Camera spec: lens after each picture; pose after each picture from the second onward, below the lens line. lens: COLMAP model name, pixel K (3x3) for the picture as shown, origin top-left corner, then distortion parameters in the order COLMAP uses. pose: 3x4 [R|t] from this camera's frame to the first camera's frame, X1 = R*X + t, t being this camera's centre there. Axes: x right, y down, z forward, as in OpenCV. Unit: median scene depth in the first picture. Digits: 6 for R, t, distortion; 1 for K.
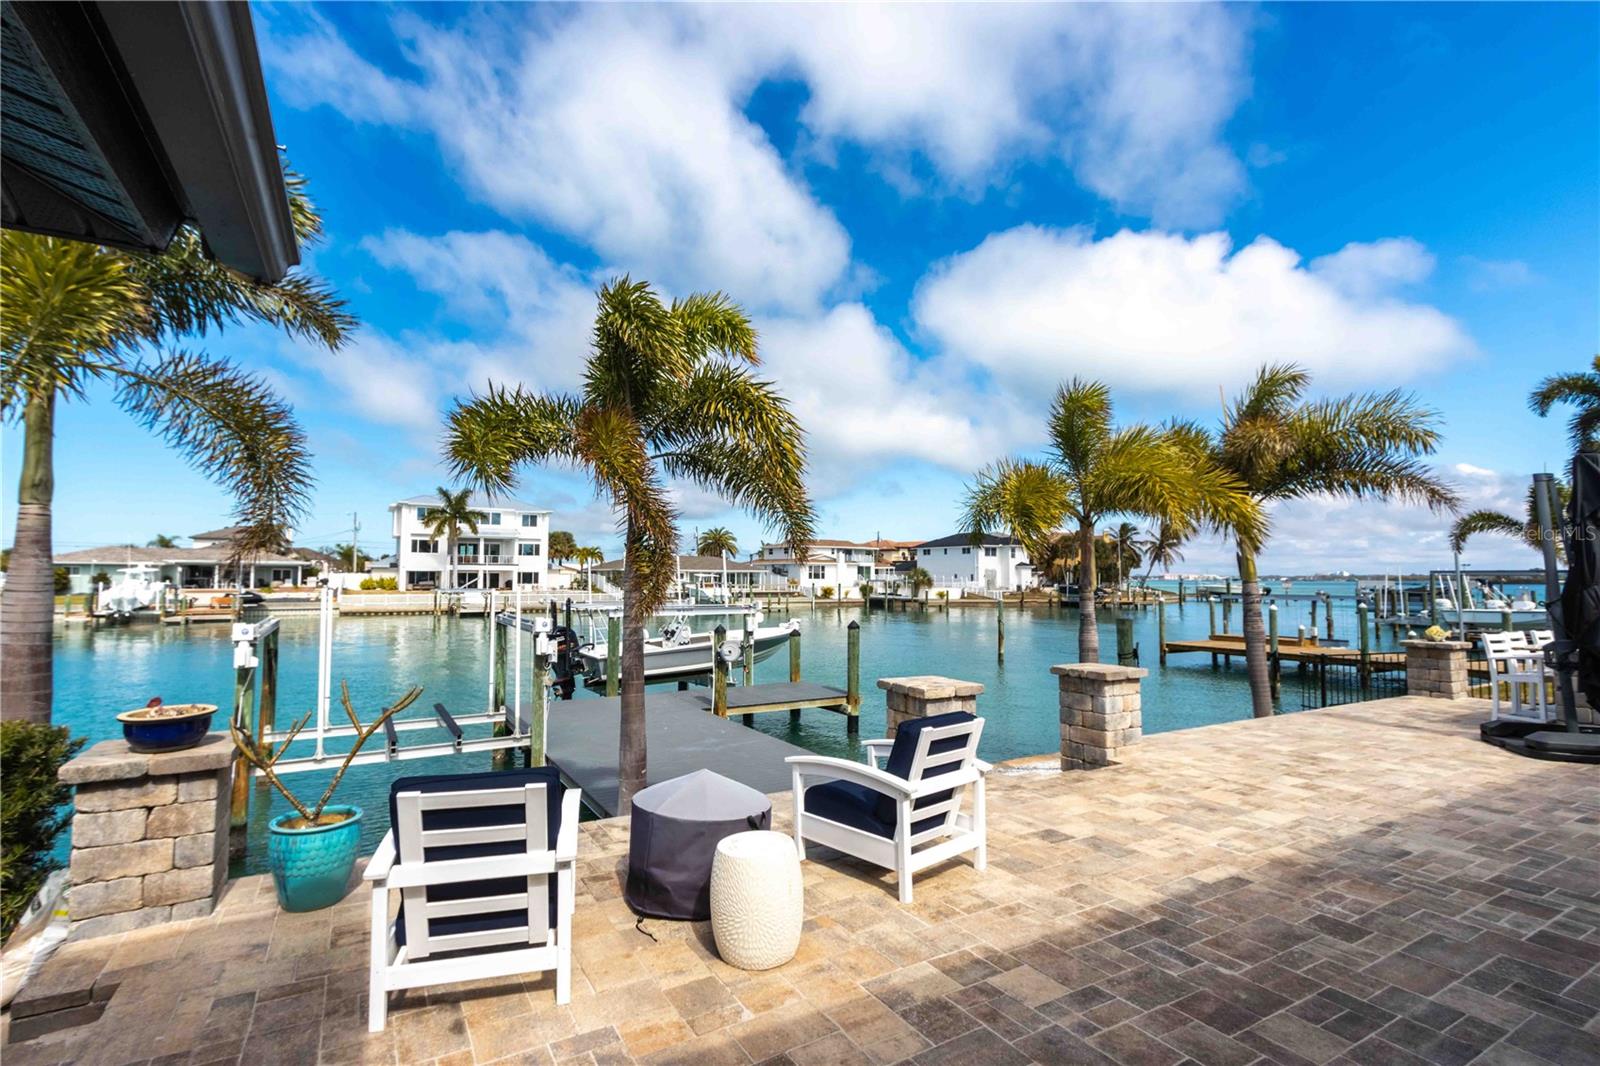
lens RADIAL K [[738.3, 0, 776.7], [0, 738.3, 531.4], [0, 0, 1]] dist [0.004010, -0.002646]
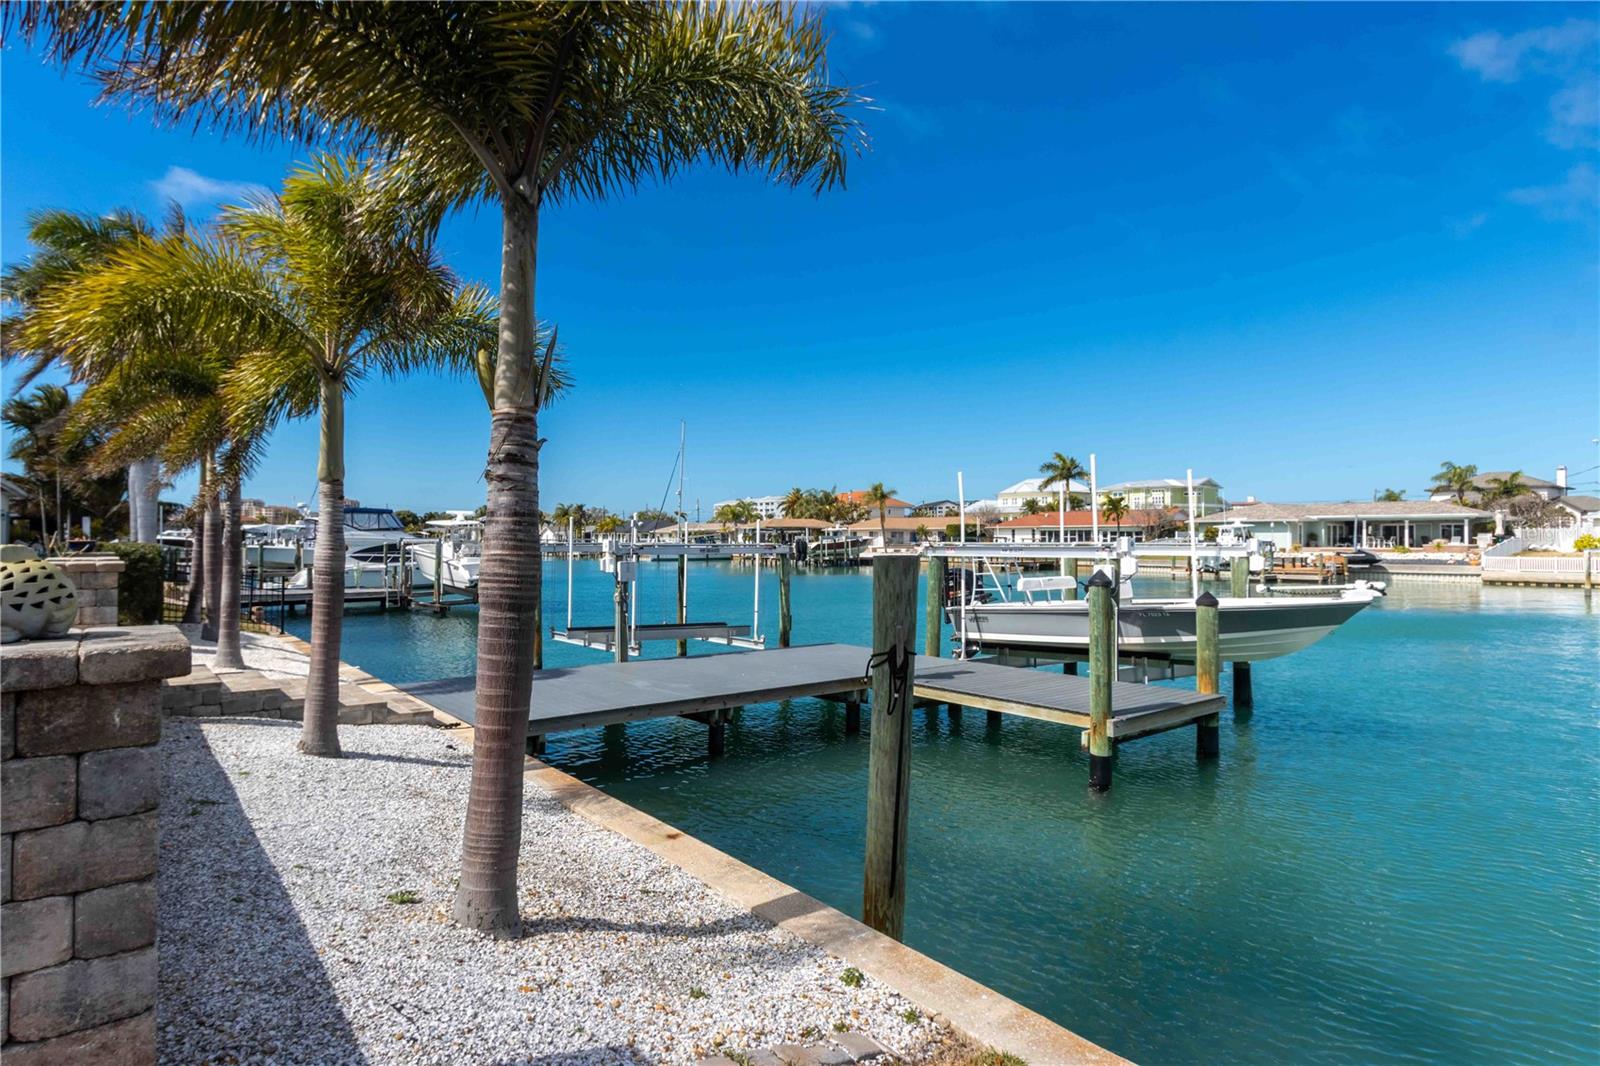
lens RADIAL K [[875.1, 0, 763.5], [0, 875.1, 545.6], [0, 0, 1]] dist [0.002914, 0.002328]
pose [[0.130886, 0.001840, -0.991396, 0.156818], [0.062850, 0.997971, 0.010149, 0.019514], [0.989403, -0.063638, 0.130504, 0.162302]]
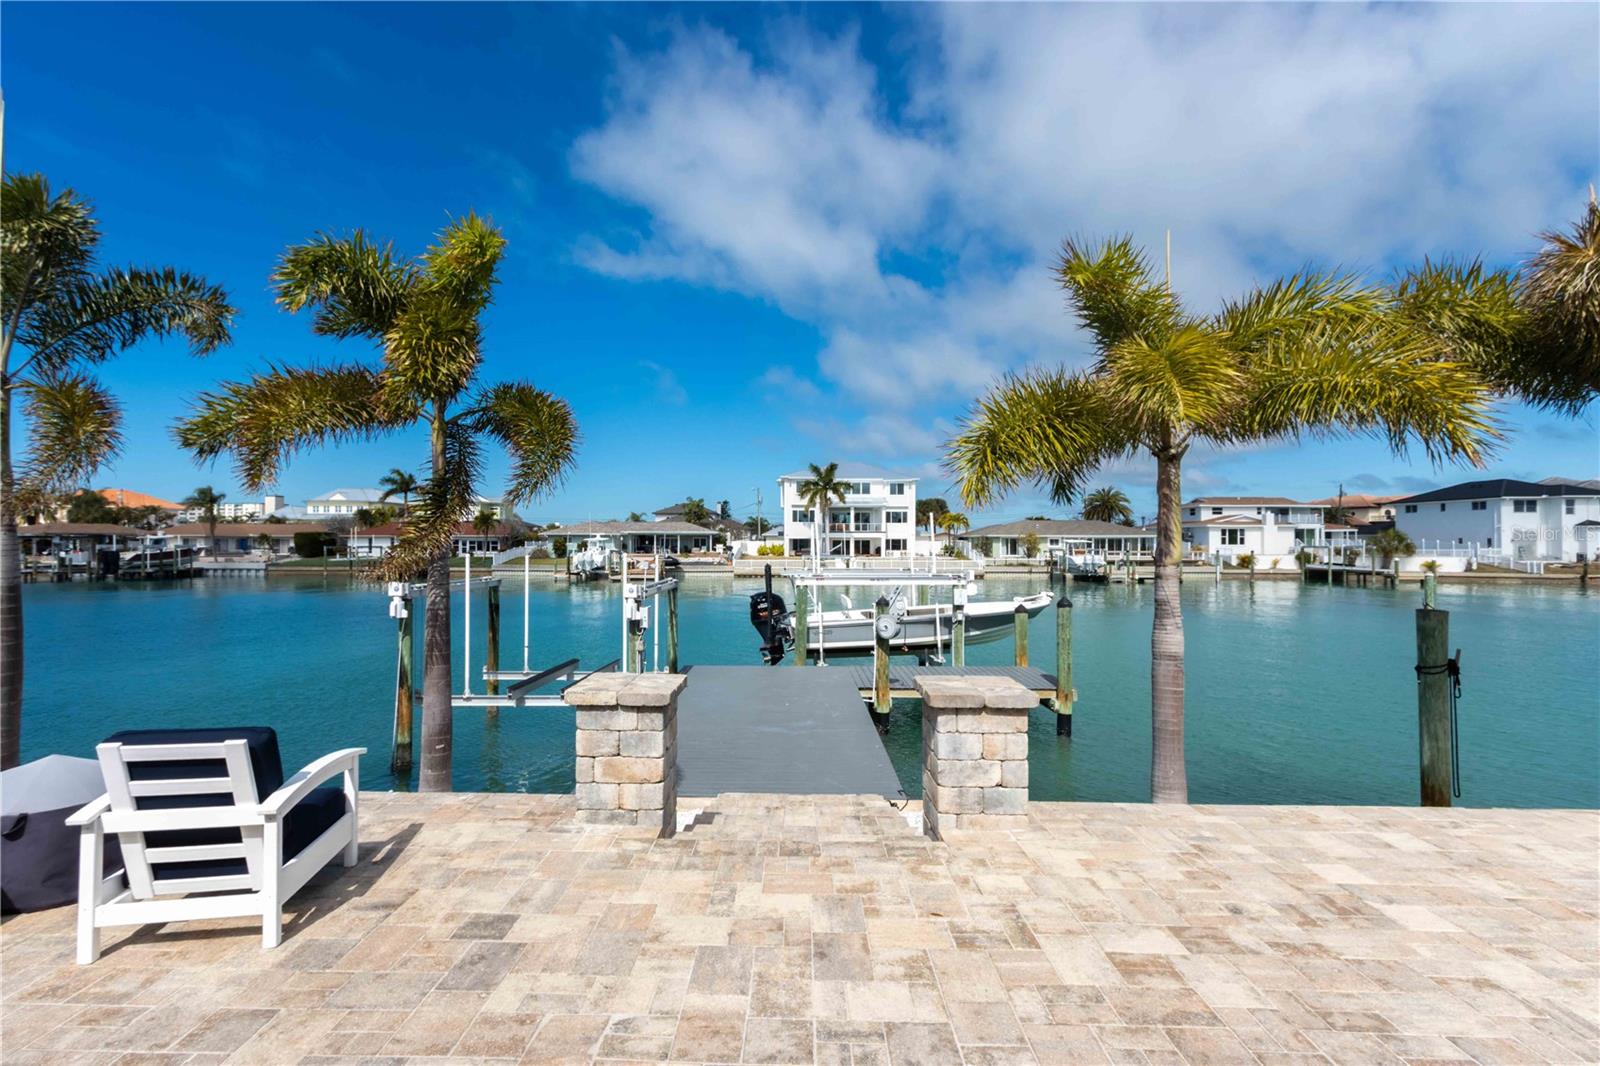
lens RADIAL K [[738.3, 0, 772.0], [0, 738.3, 539.5], [0, 0, 1]] dist [0.004010, -0.002646]
pose [[0.853692, -0.005960, -0.520745, 0.058701], [0.035223, 0.998306, 0.046318, 0.002321], [0.519587, -0.057883, 0.852455, 0.035851]]
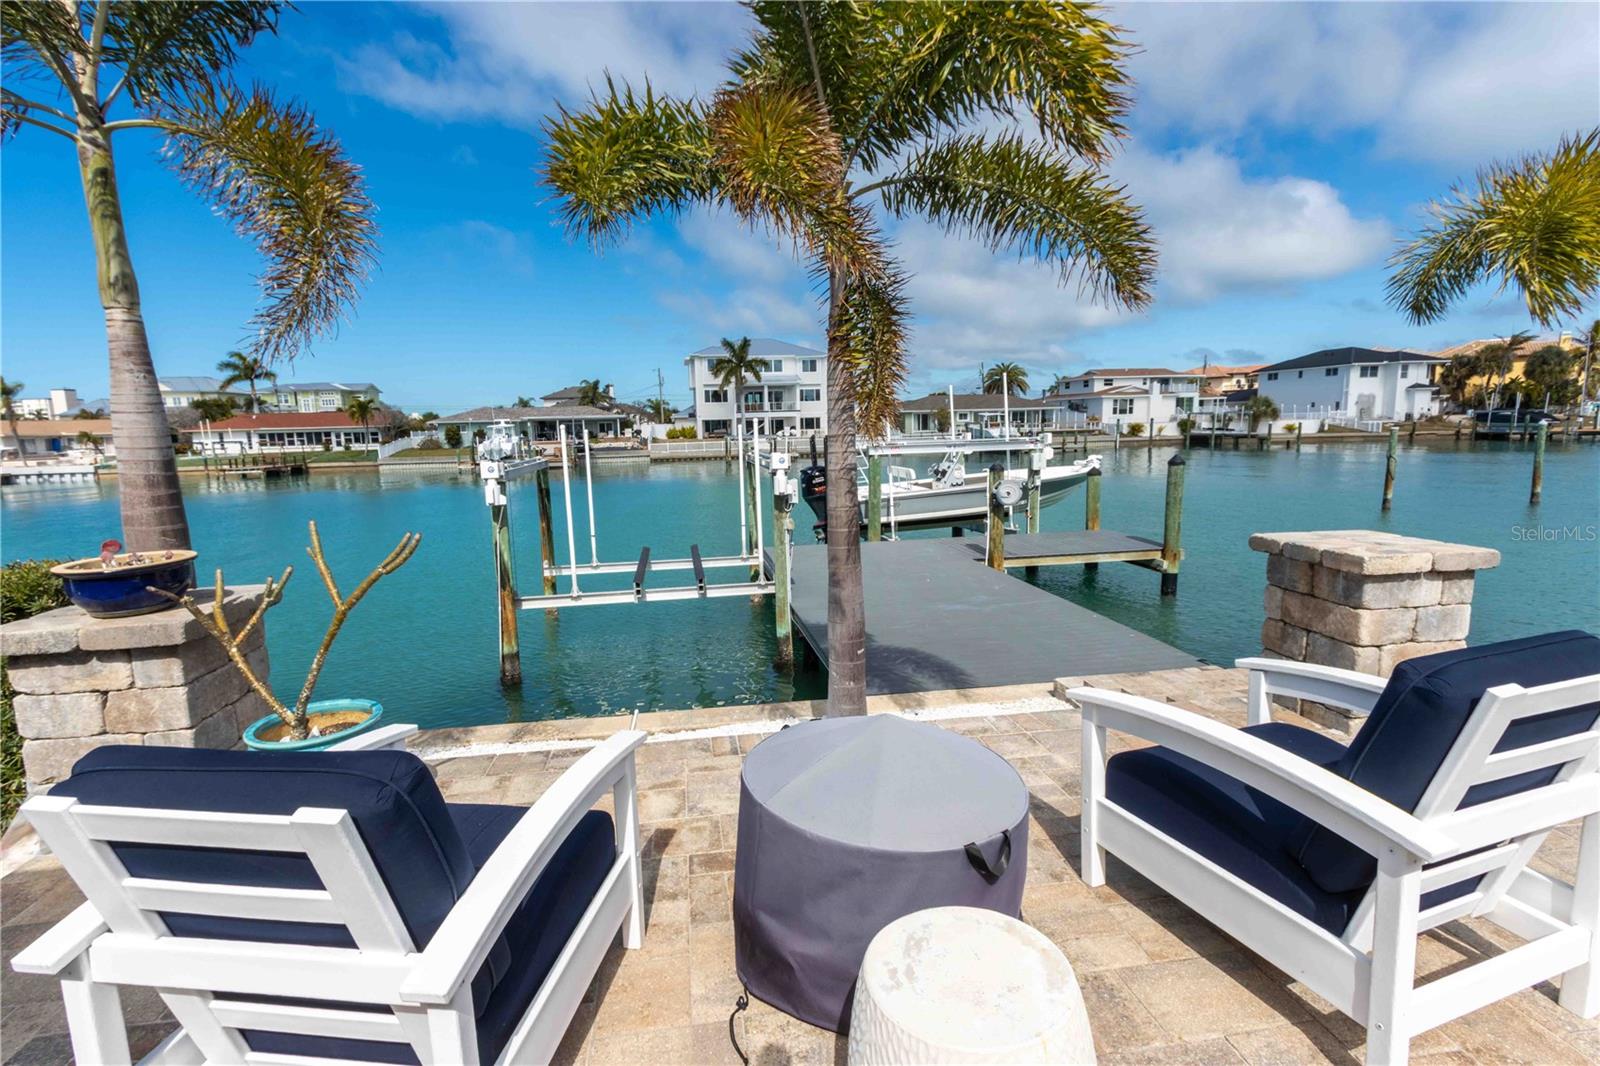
lens RADIAL K [[738.3, 0, 773.7], [0, 738.3, 537.3], [0, 0, 1]] dist [0.004010, -0.002646]
pose [[0.927693, 0.026063, -0.372433, 0.000622], [0.054909, 0.977188, 0.205155, 0.005379], [0.369284, -0.210771, 0.905099, 0.028701]]
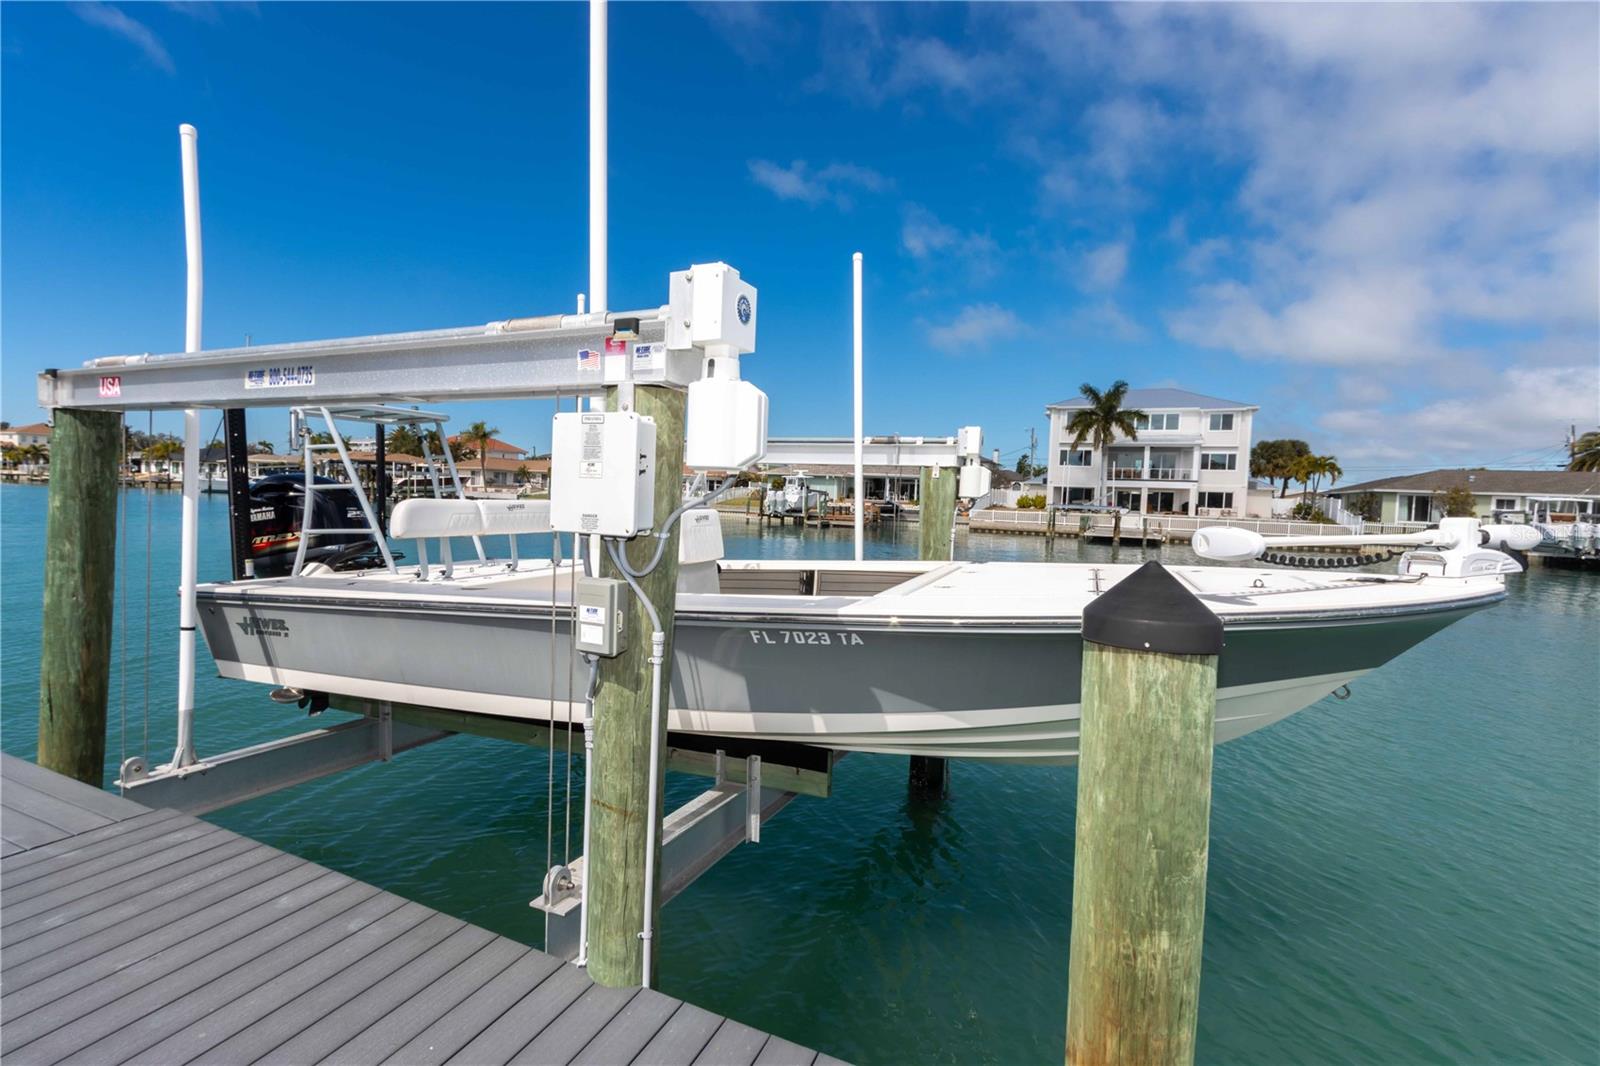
lens RADIAL K [[738.3, 0, 769.7], [0, 738.3, 517.6], [0, 0, 1]] dist [0.004010, -0.002646]
pose [[0.569759, 0.042058, -0.820735, 0.018920], [0.015360, 0.997970, 0.061803, 0.031803], [0.821668, -0.047819, 0.567957, 0.241420]]
